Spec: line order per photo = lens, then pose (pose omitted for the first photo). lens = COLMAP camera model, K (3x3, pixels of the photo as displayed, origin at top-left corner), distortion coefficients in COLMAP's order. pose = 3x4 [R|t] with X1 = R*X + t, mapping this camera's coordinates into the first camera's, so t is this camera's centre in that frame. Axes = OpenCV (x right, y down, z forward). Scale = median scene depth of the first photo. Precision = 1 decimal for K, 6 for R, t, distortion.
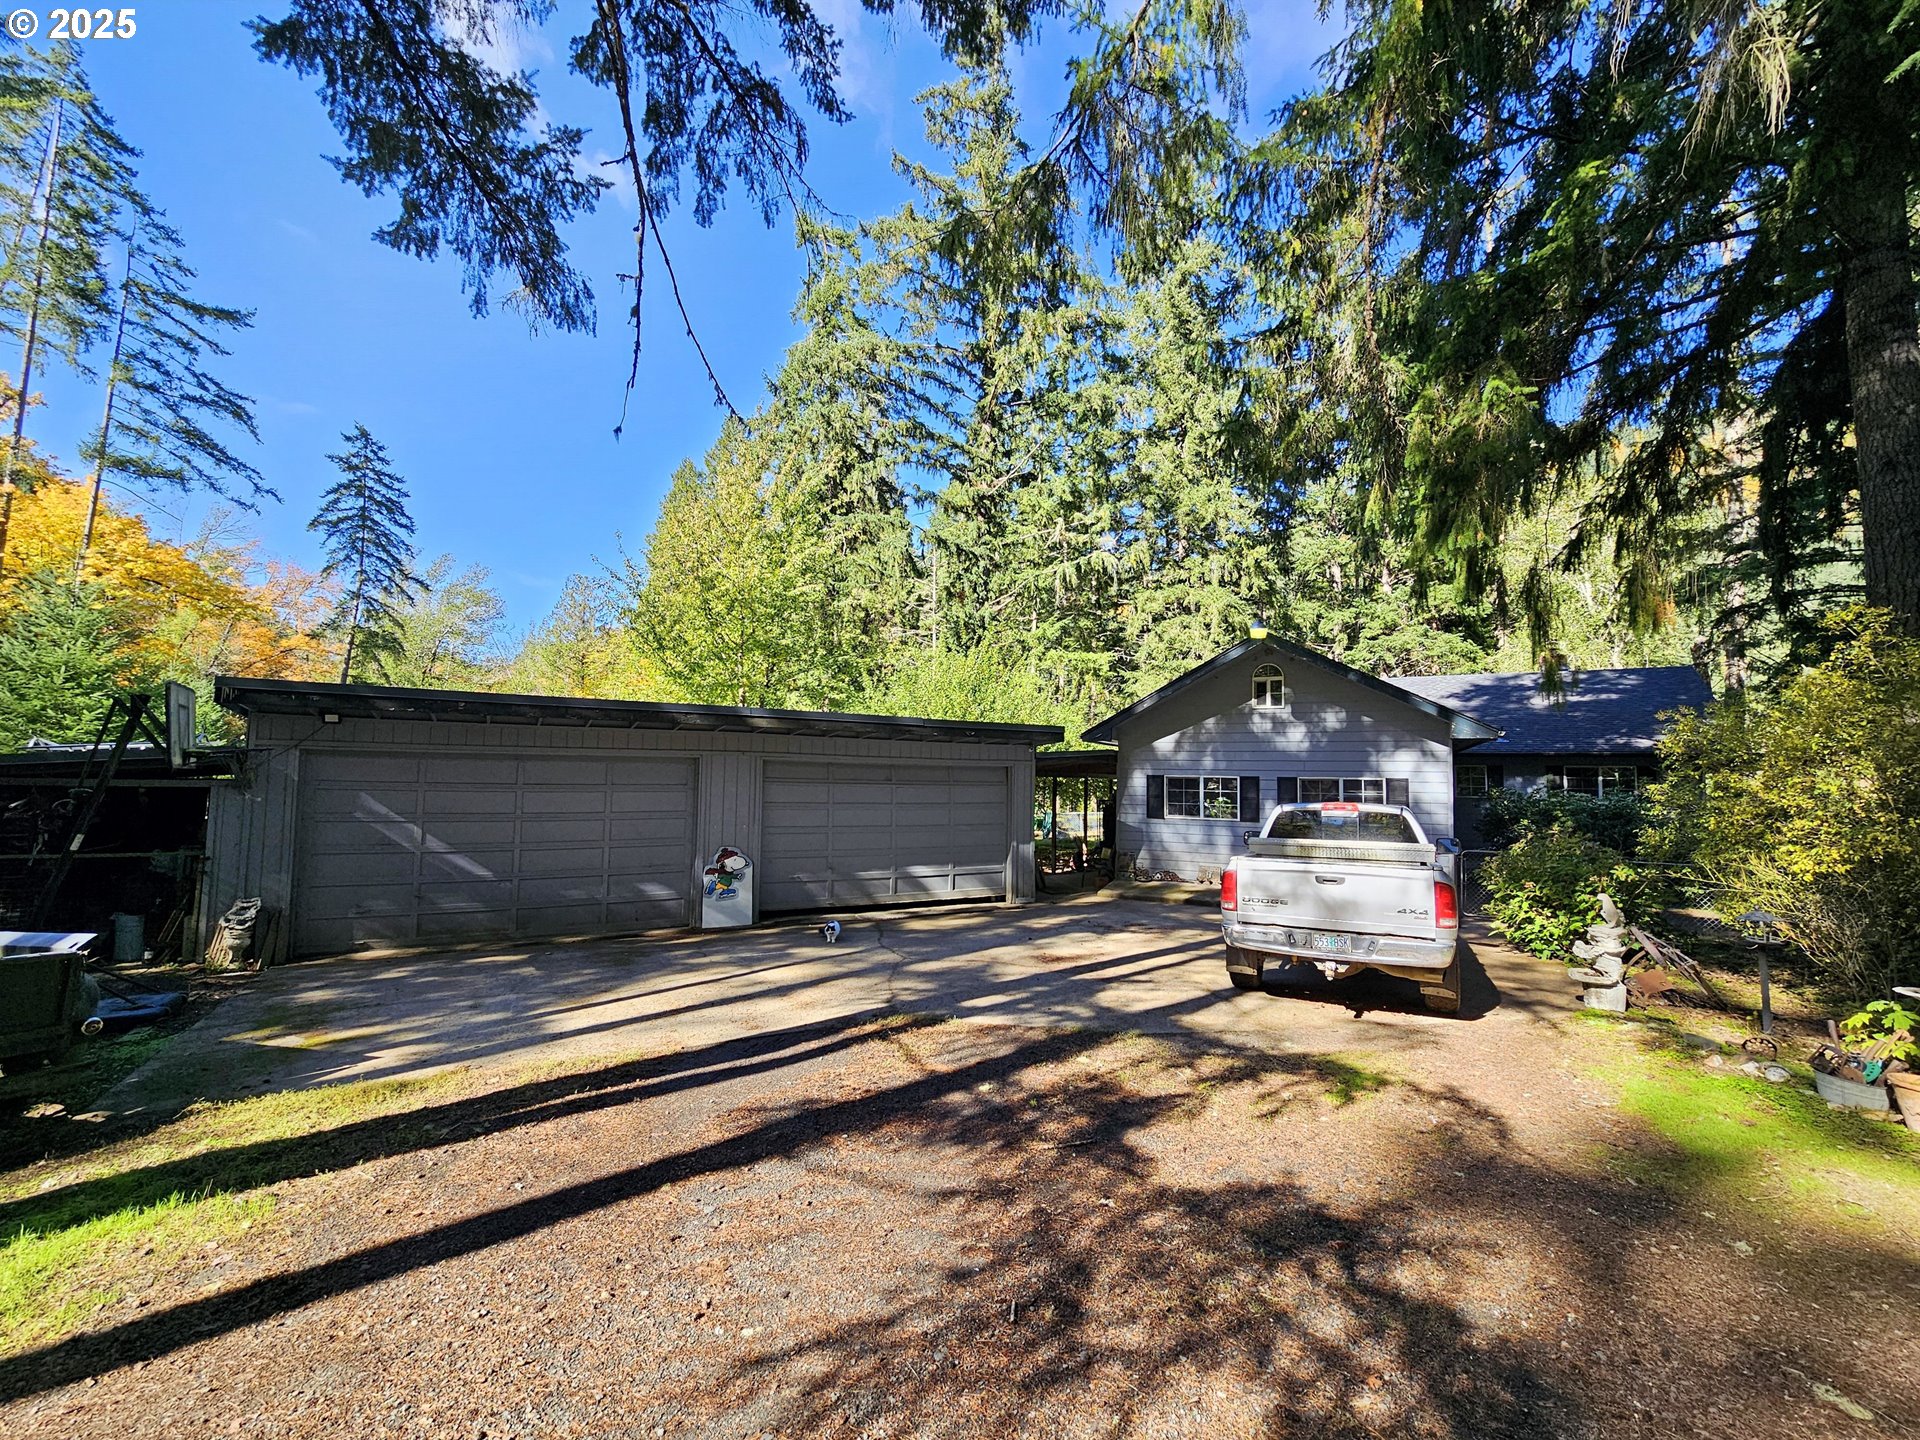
lens RADIAL K [[784.5, 0, 960.7], [0, 784.5, 727.5], [0, 0, 1]] dist [-0.002223, 0.000223]
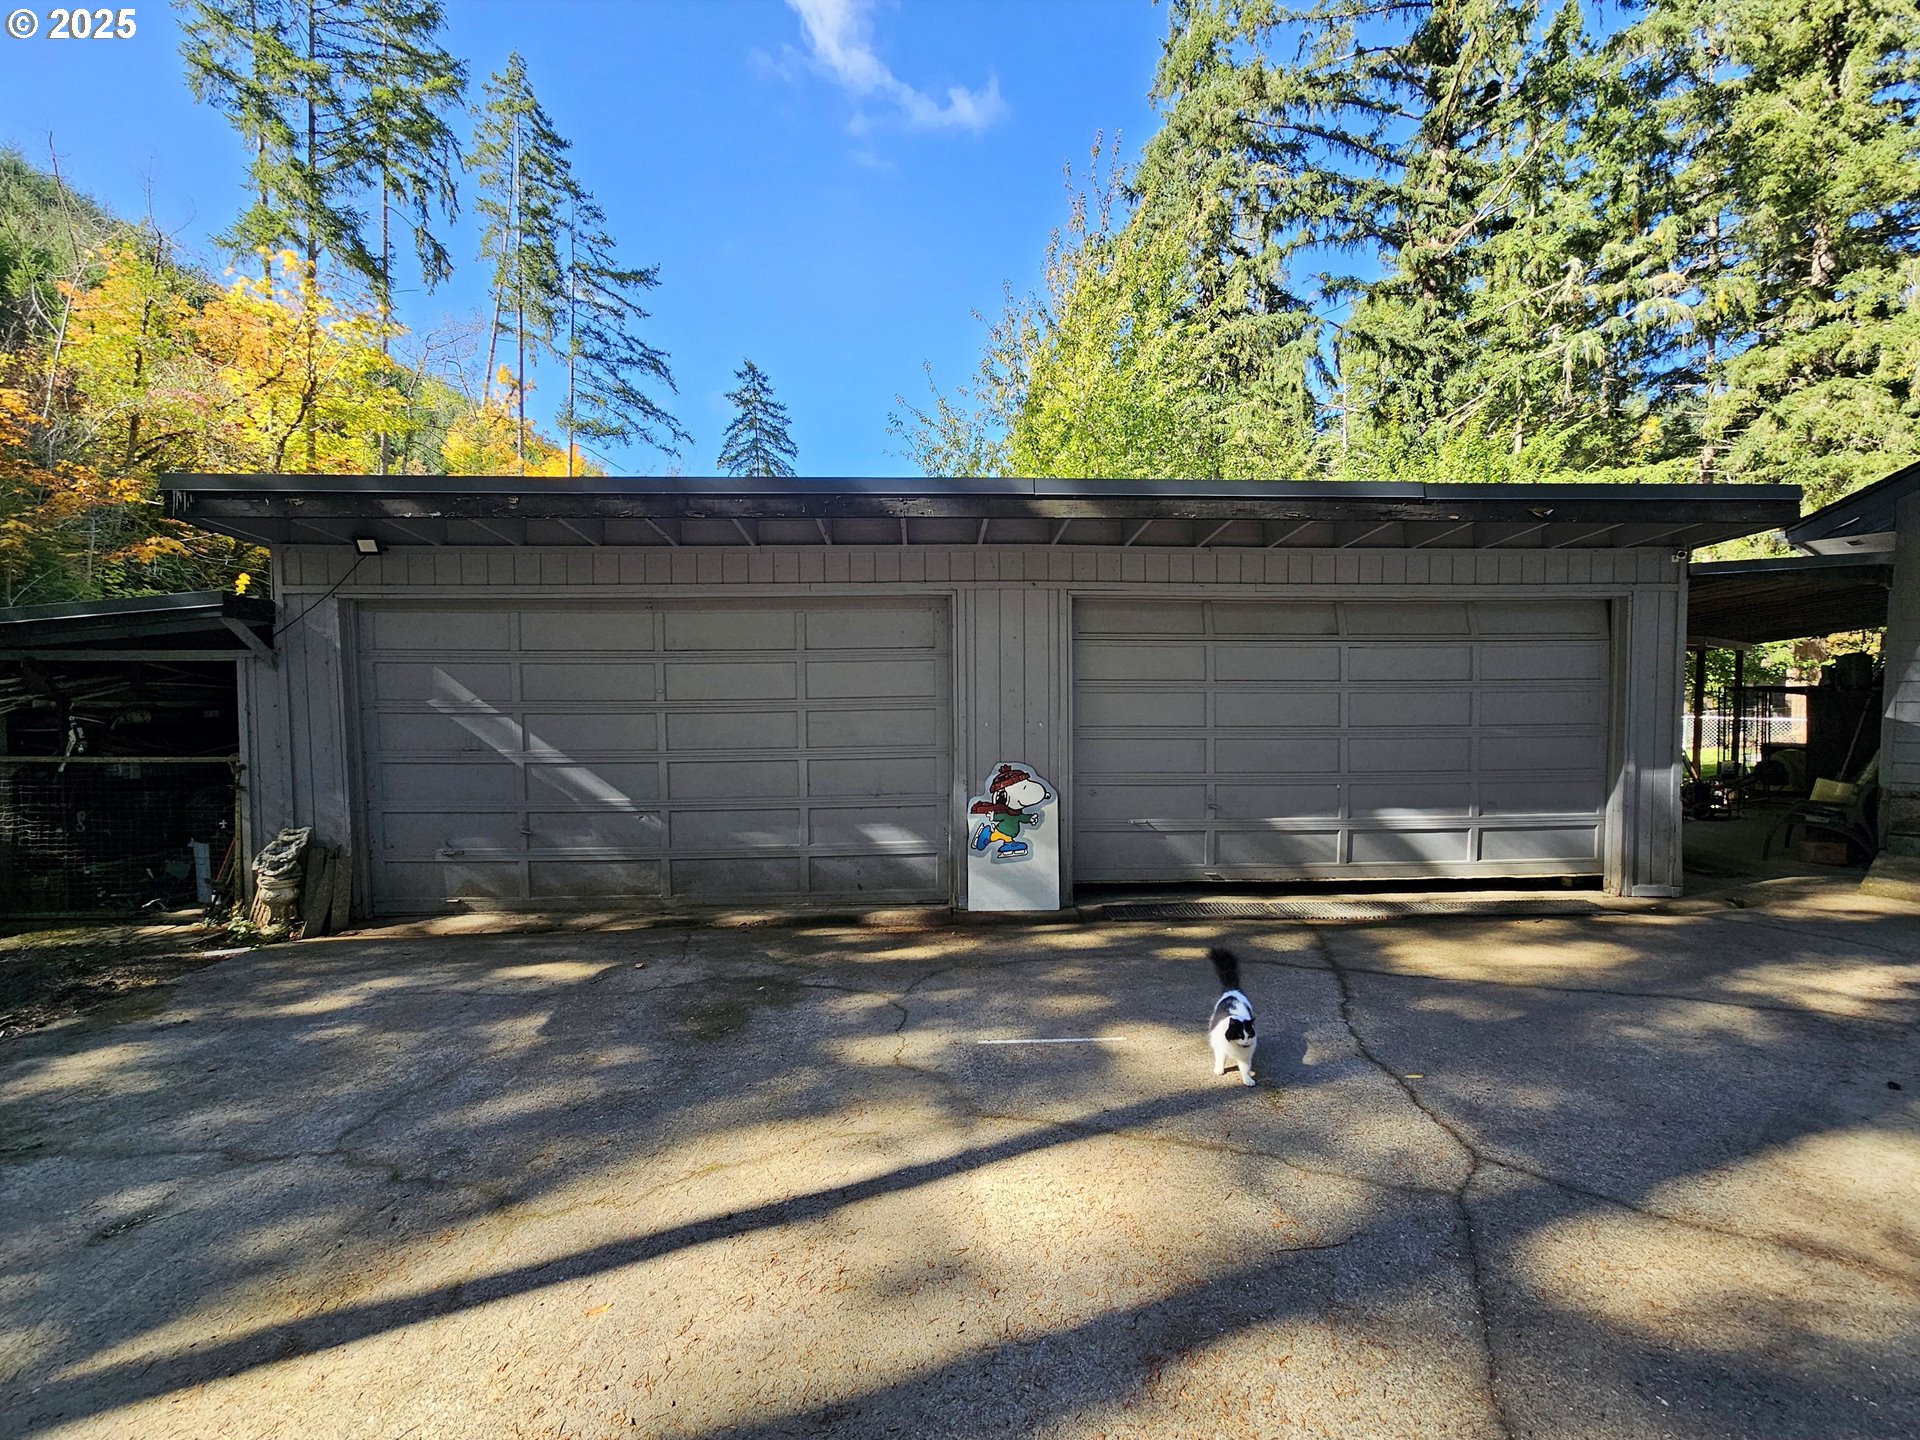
lens RADIAL K [[784.5, 0, 960.7], [0, 784.5, 727.5], [0, 0, 1]] dist [-0.002223, 0.000223]
pose [[0.889800, 0.000794, -0.456351, -0.026386], [0.050191, 0.993762, 0.099592, 0.022827], [0.453583, -0.111522, 0.884209, 0.160480]]
